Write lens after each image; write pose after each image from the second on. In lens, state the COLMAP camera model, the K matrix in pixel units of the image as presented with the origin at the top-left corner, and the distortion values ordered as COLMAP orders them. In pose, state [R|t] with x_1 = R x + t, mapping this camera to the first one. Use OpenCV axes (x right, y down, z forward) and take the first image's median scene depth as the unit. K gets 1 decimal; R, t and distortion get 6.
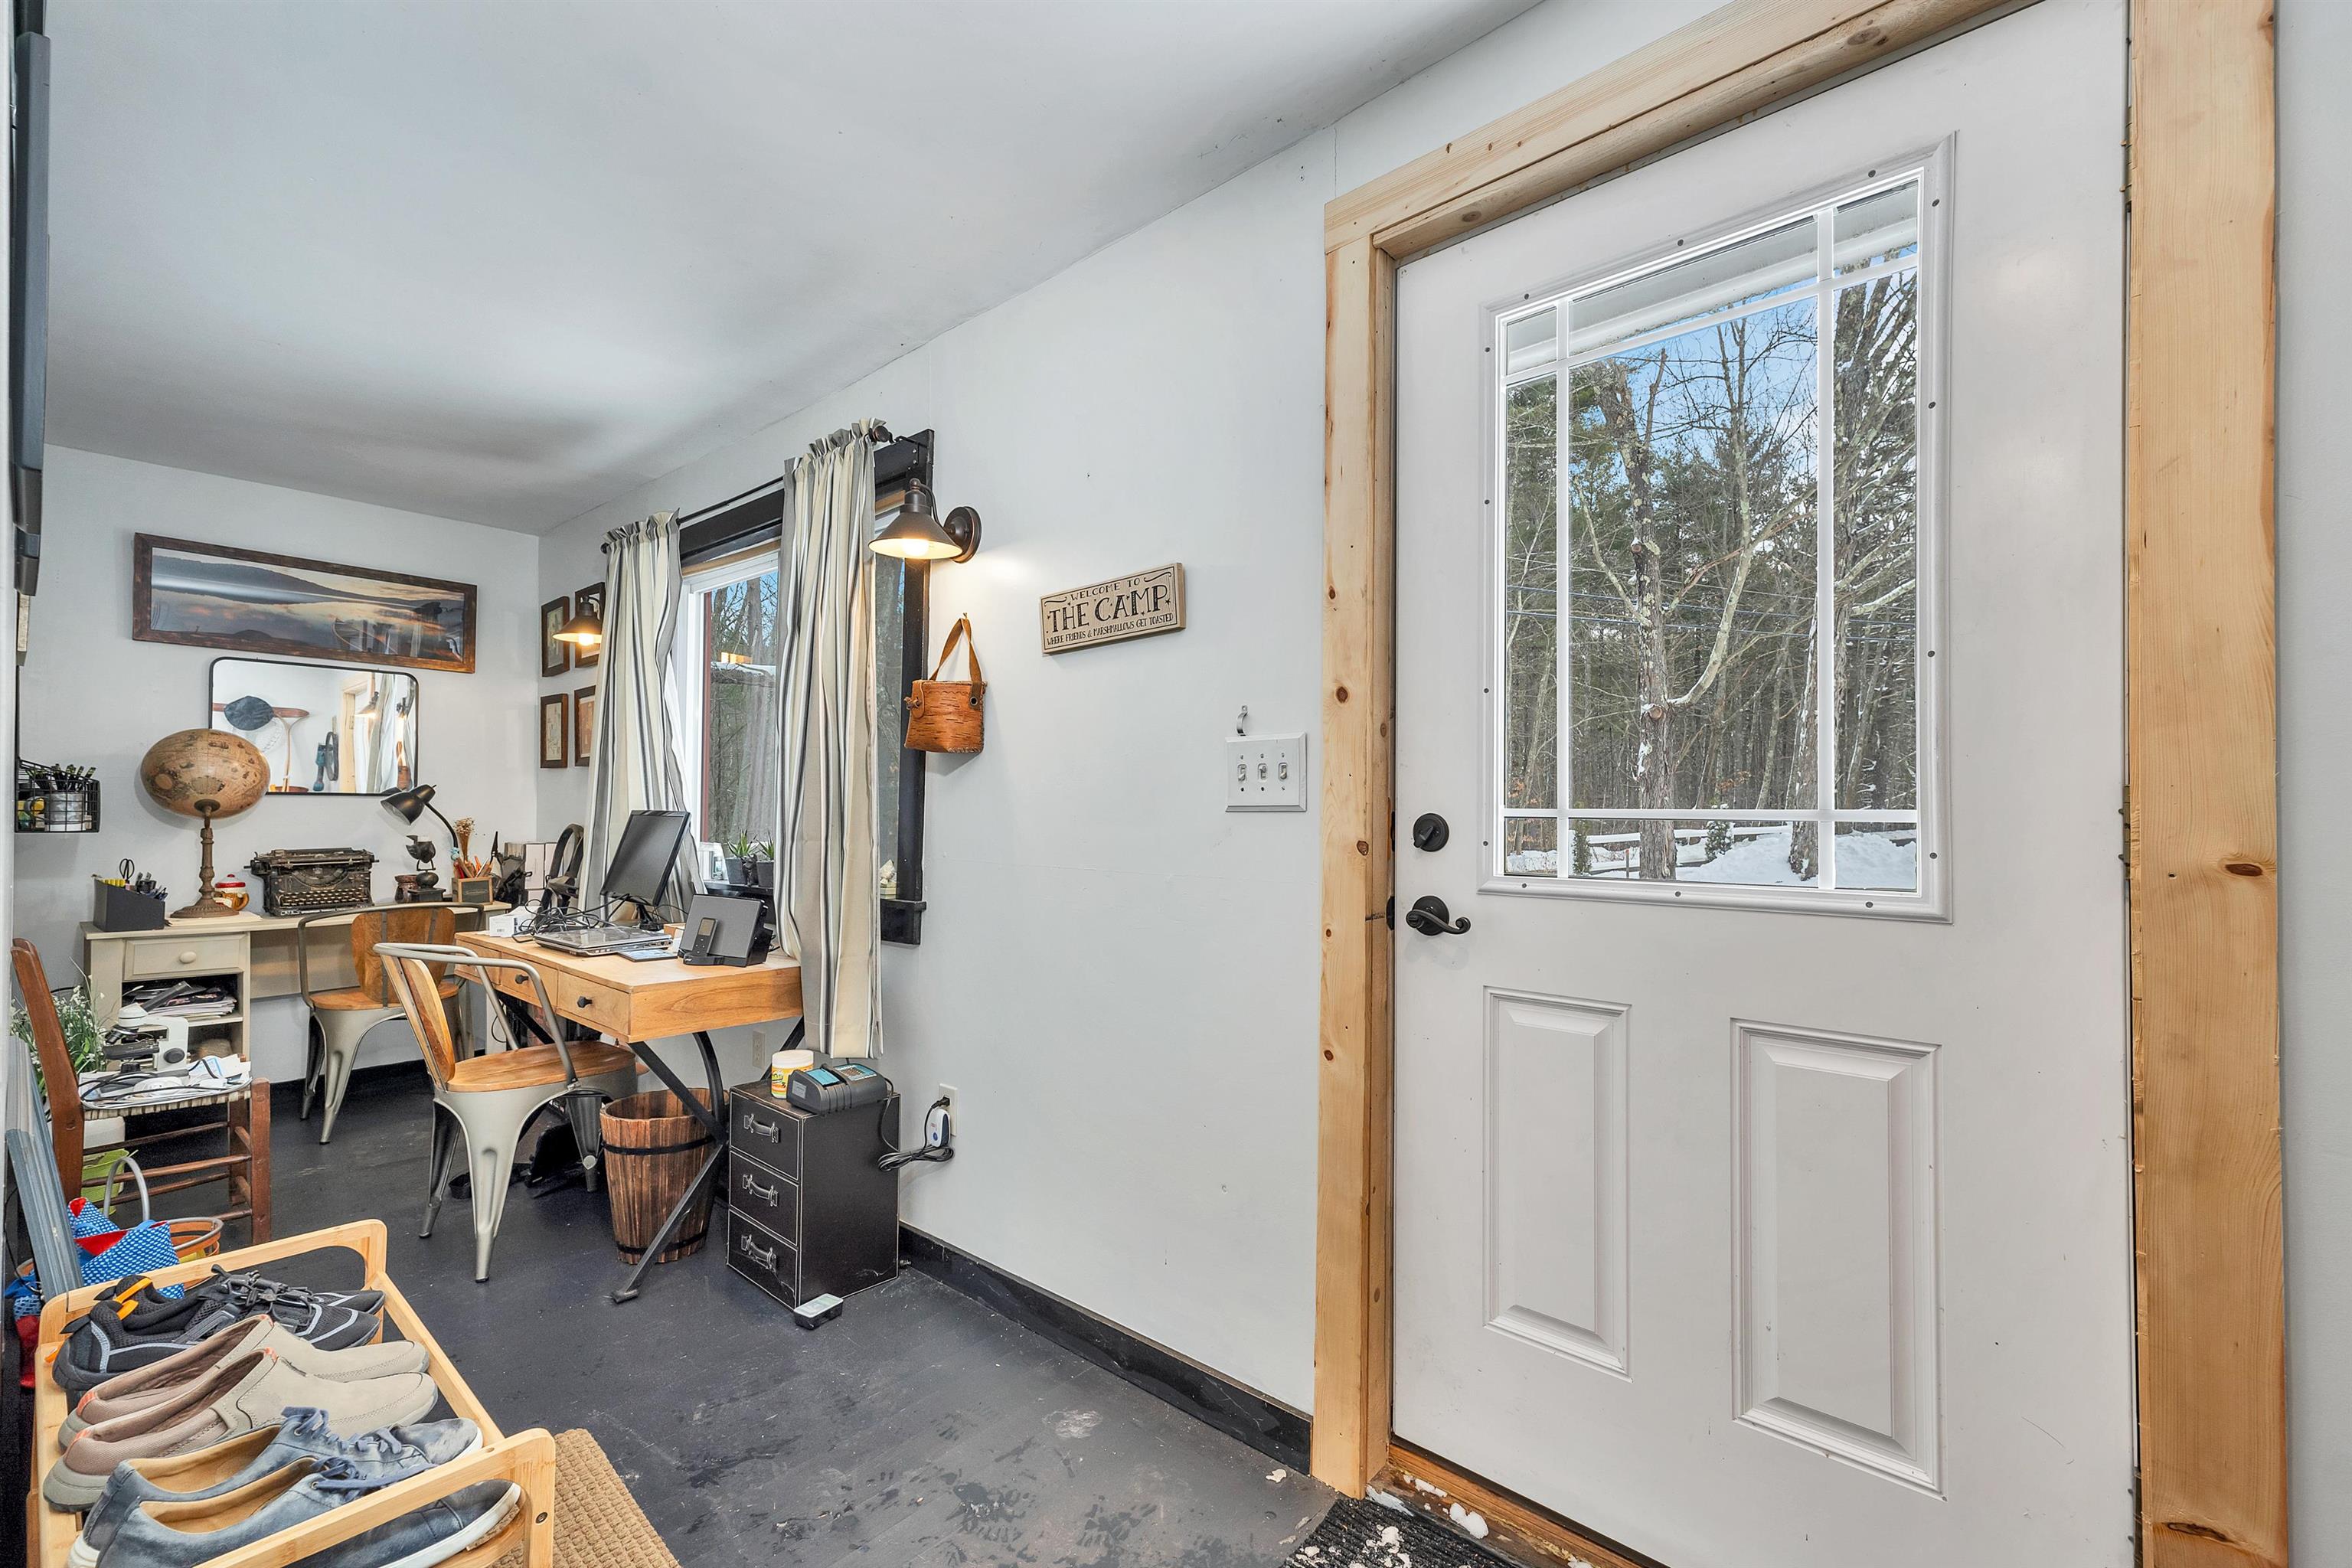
lens RADIAL K [[976.1, 0, 1222.4], [0, 976.1, 803.9], [0, 0, 1]] dist [0.009242, 0.000115]
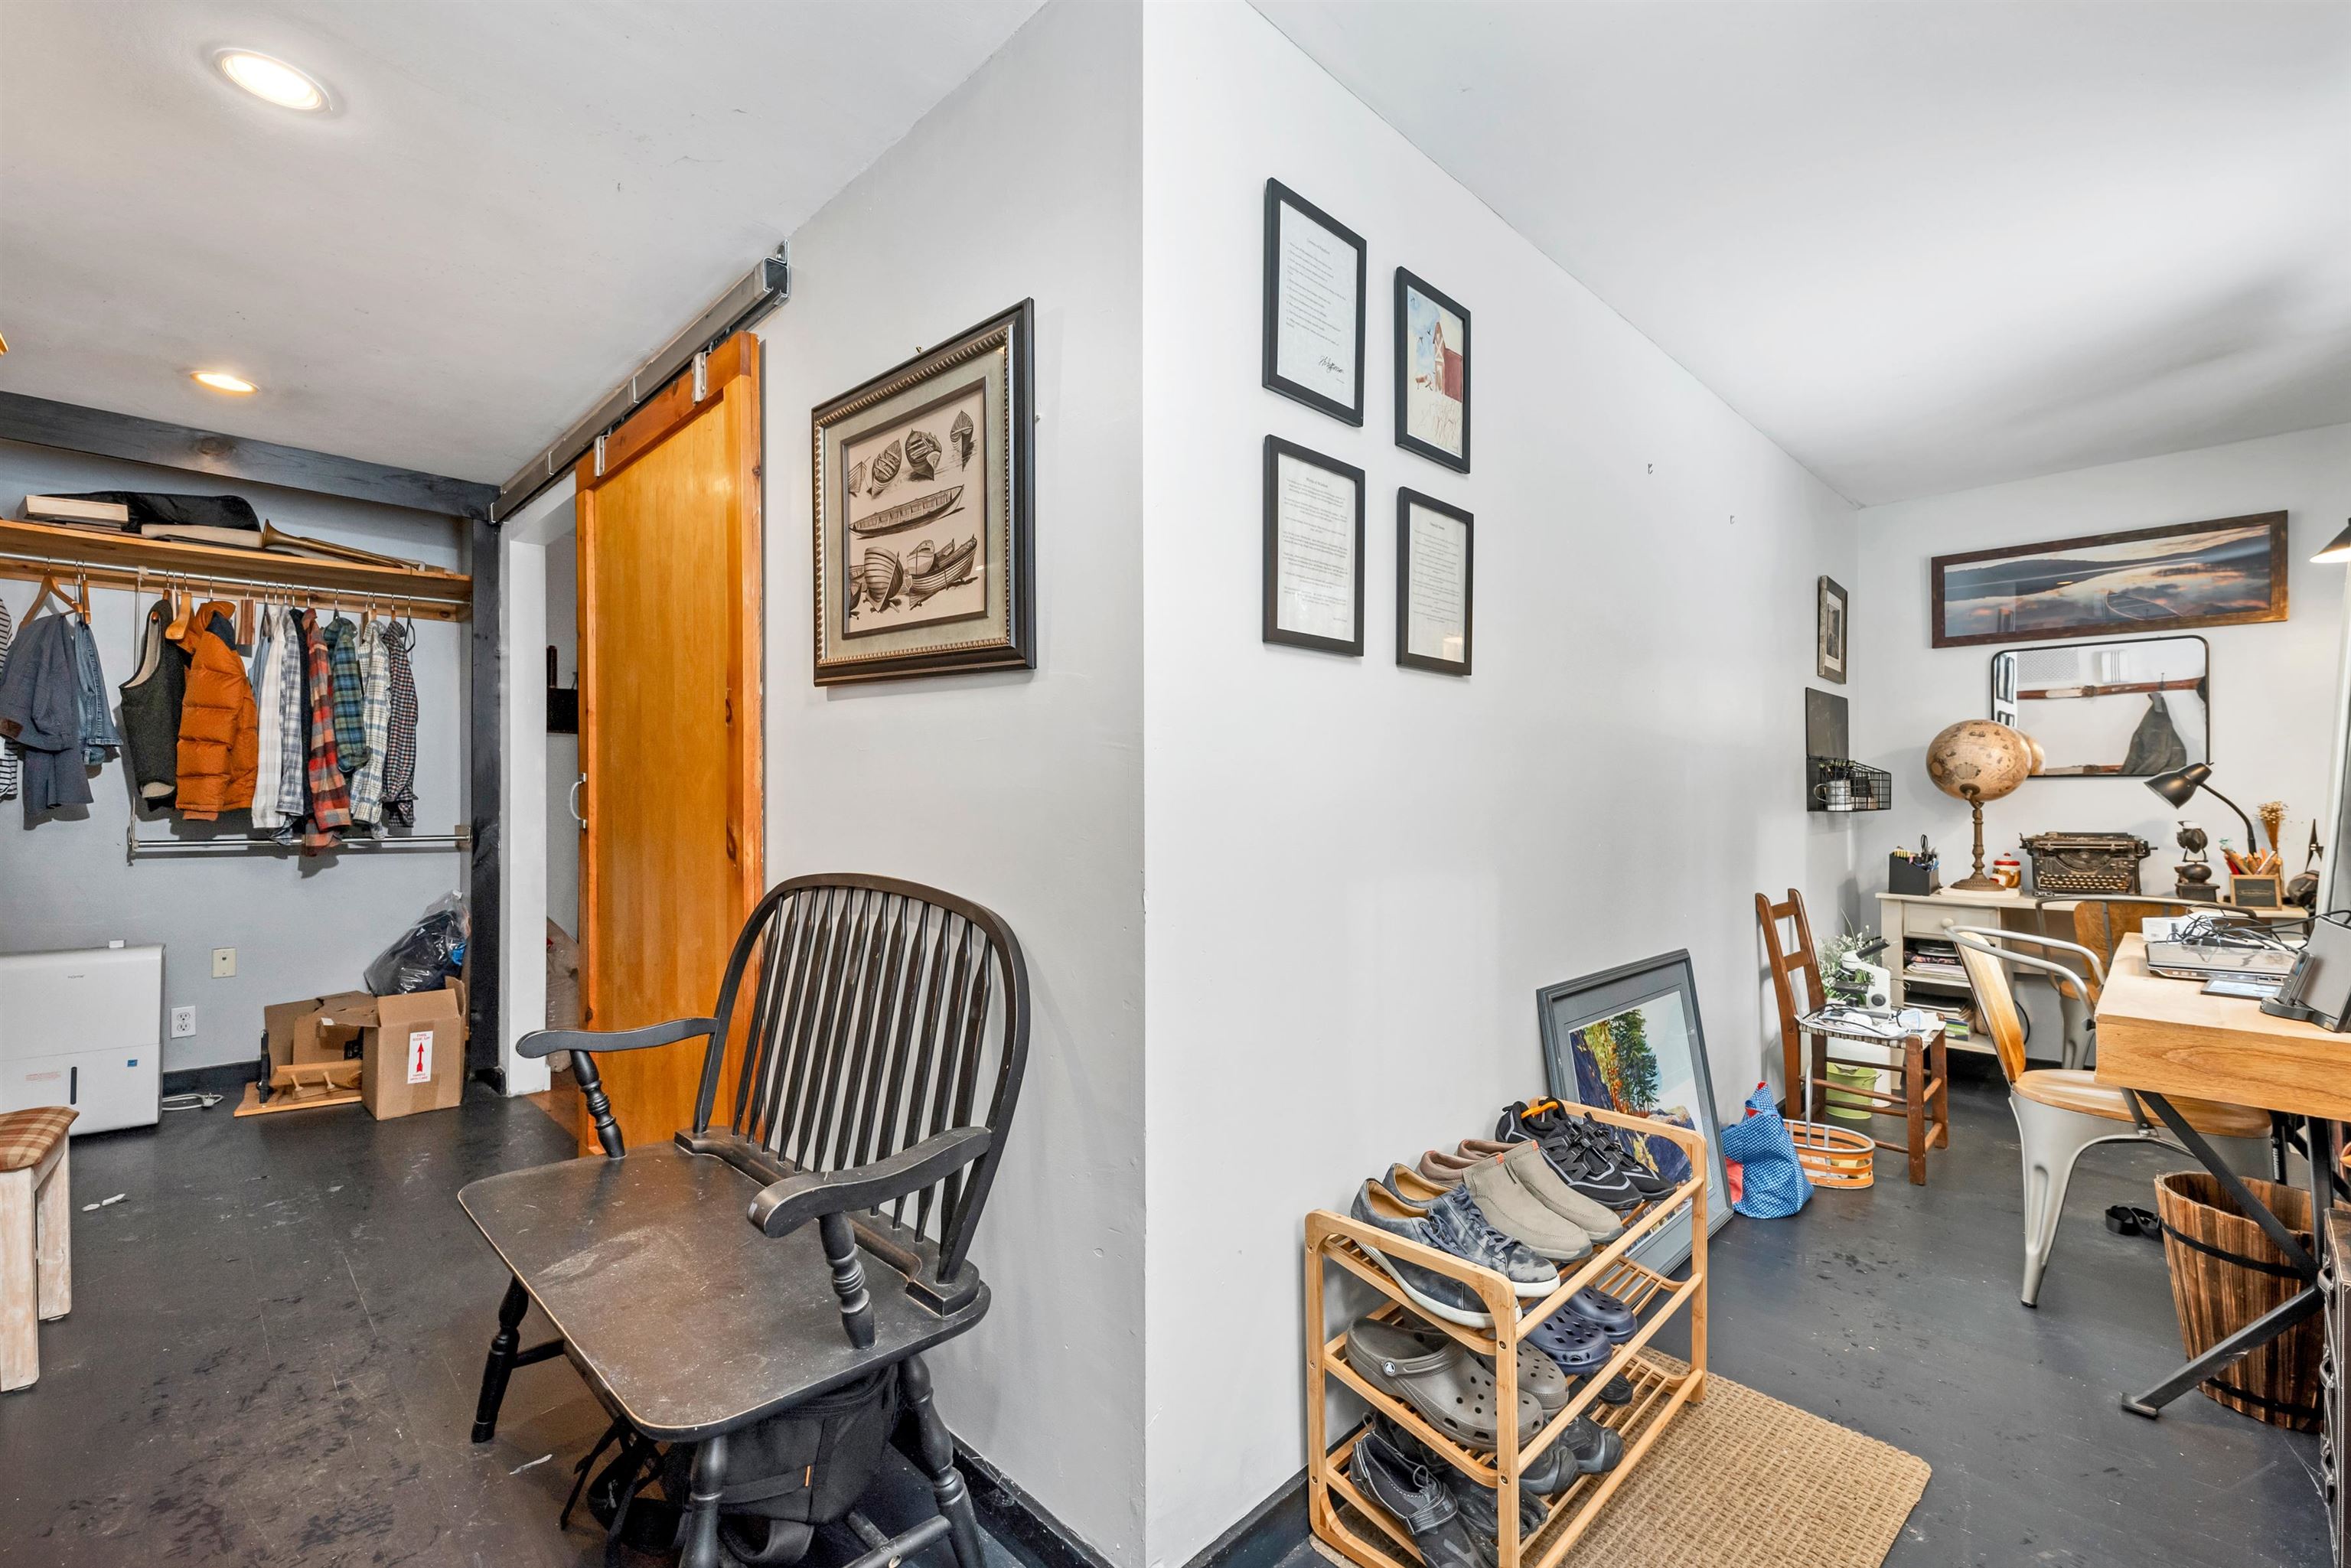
lens RADIAL K [[1019.1, 0, 1147.1], [0, 1019.1, 791.8], [0, 0, 1]] dist [0.001984, 0.000229]
pose [[-0.125306, -0.004781, -0.992107, 0.212422], [0.012961, 0.999895, -0.006455, -0.000088], [0.992033, -0.013668, -0.125231, 0.216720]]
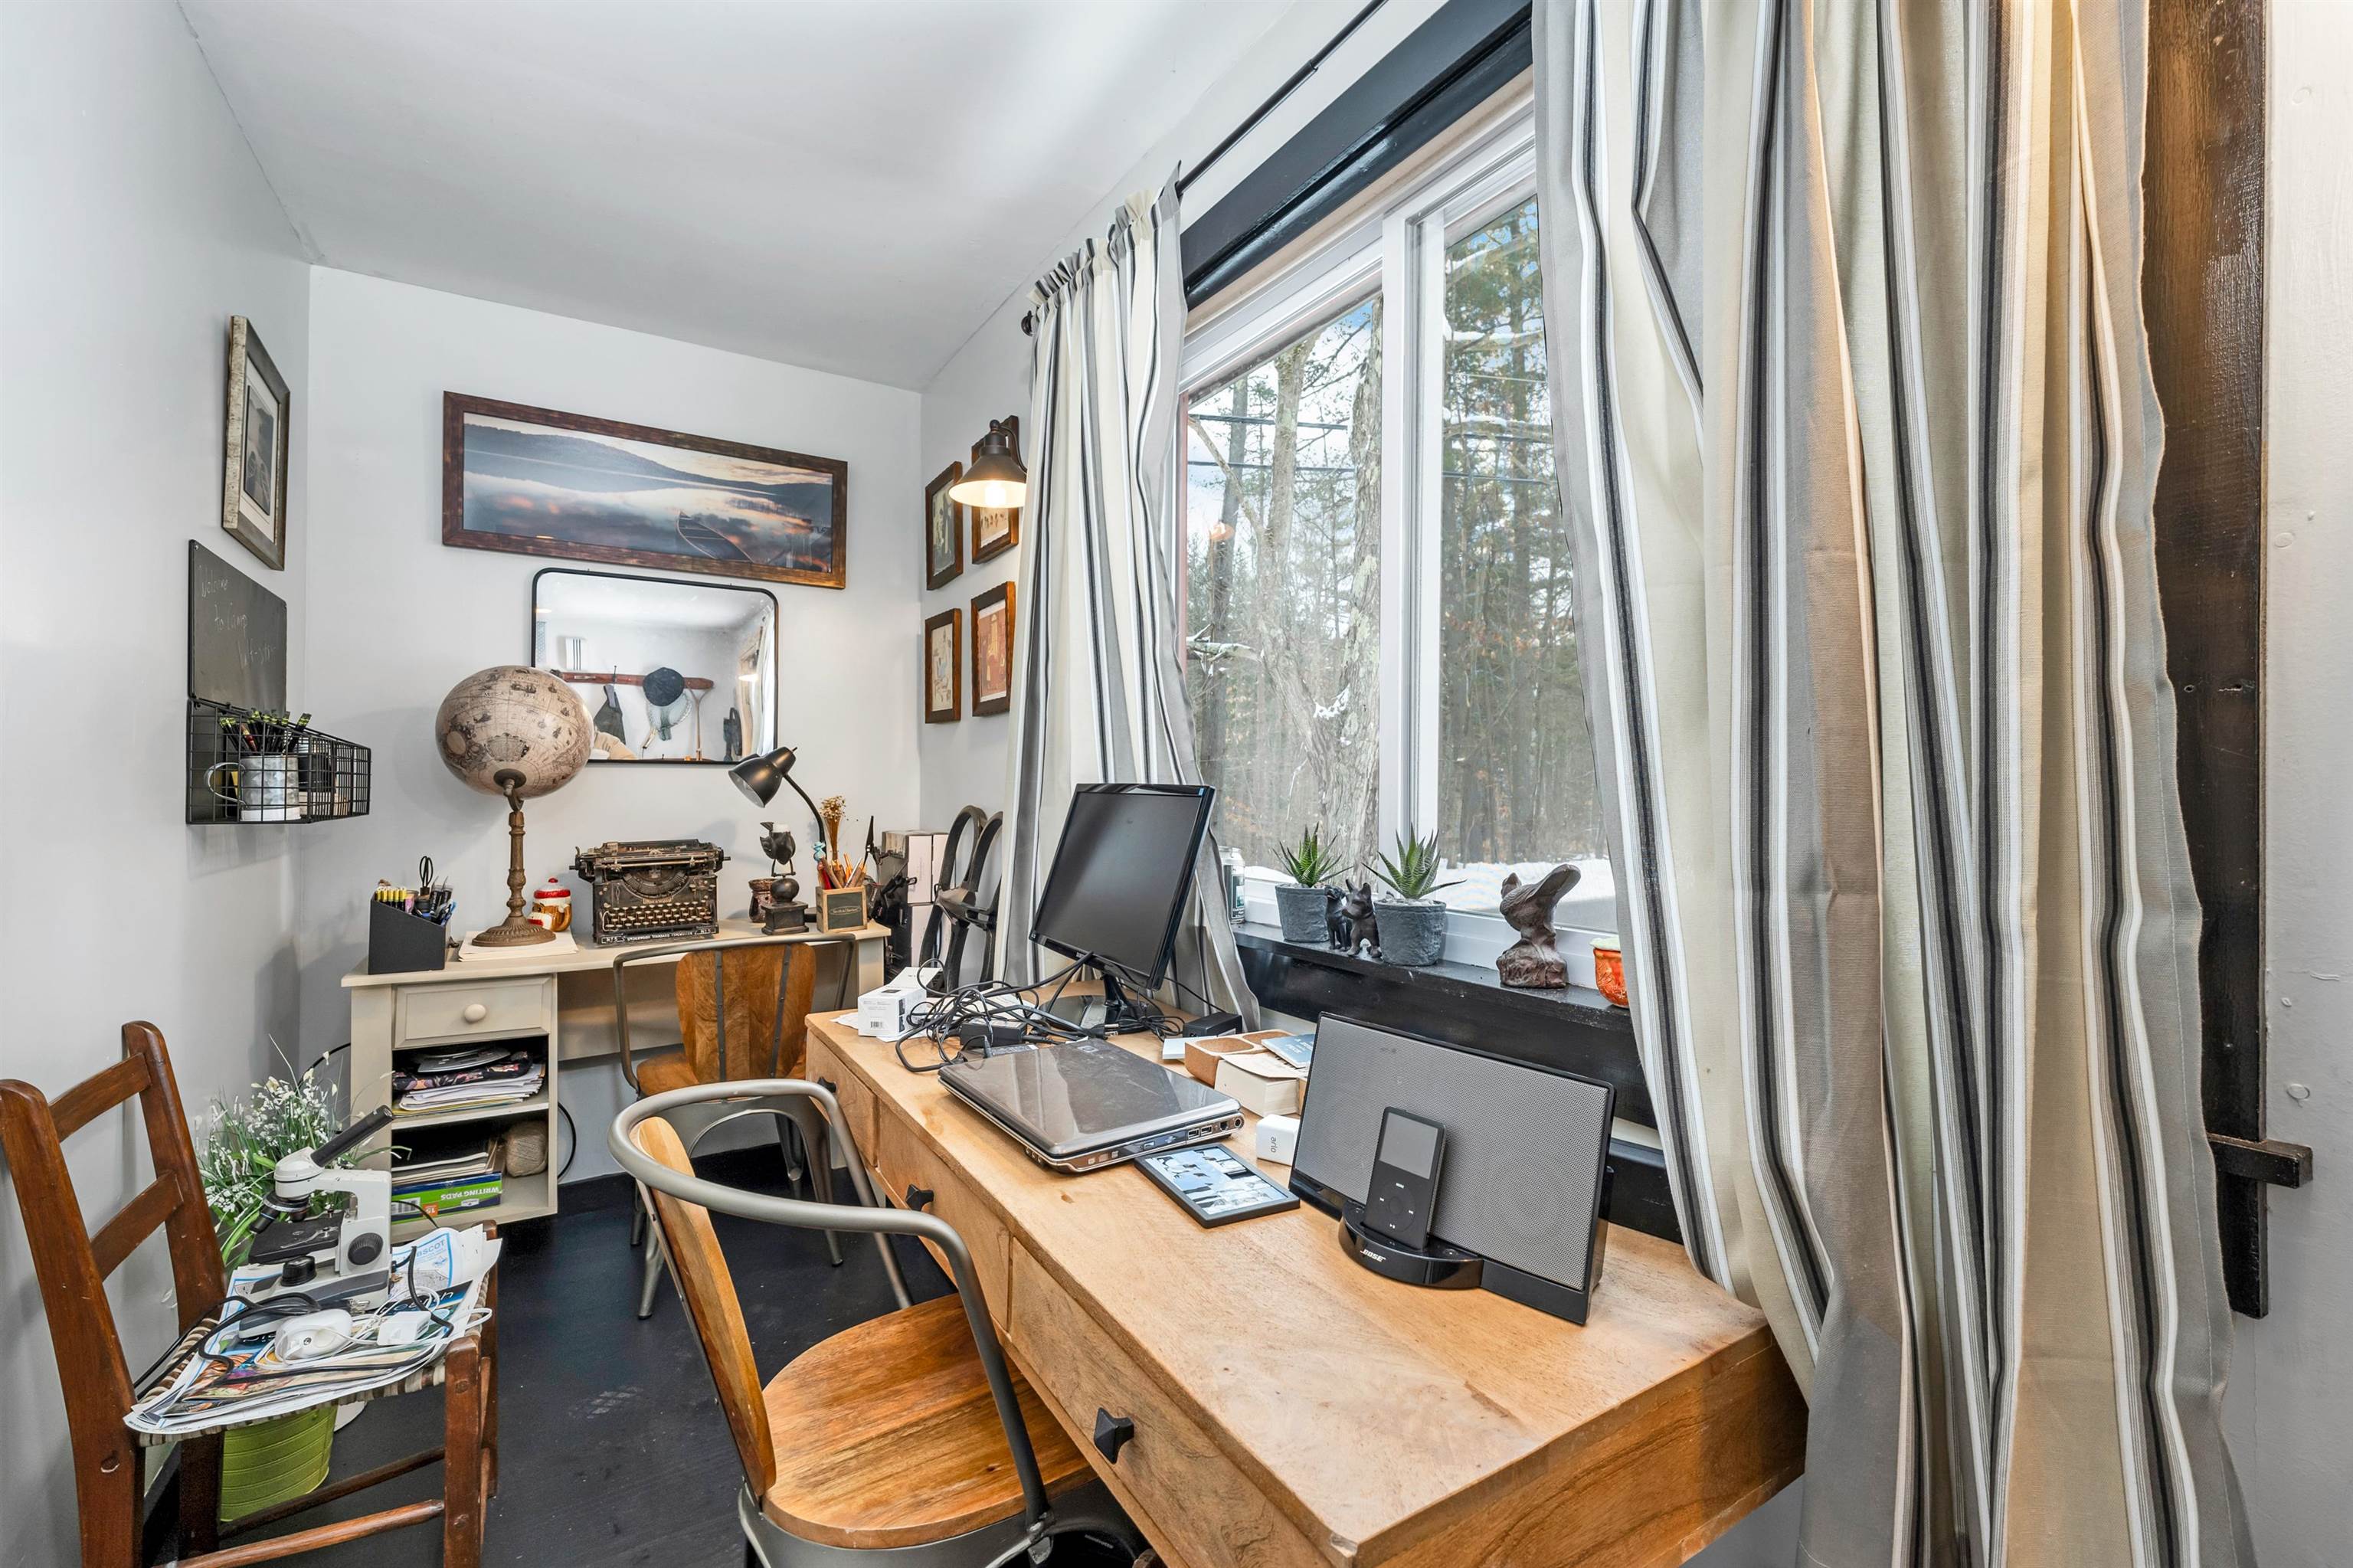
lens RADIAL K [[991.4, 0, 1176.9], [0, 991.4, 771.3], [0, 0, 1]] dist [0.001332, 0.000743]
pose [[0.942154, -0.007553, -0.335096, -0.363732], [0.005448, 0.999959, -0.007222, 0.003777], [0.335137, 0.004979, 0.942156, 0.496203]]
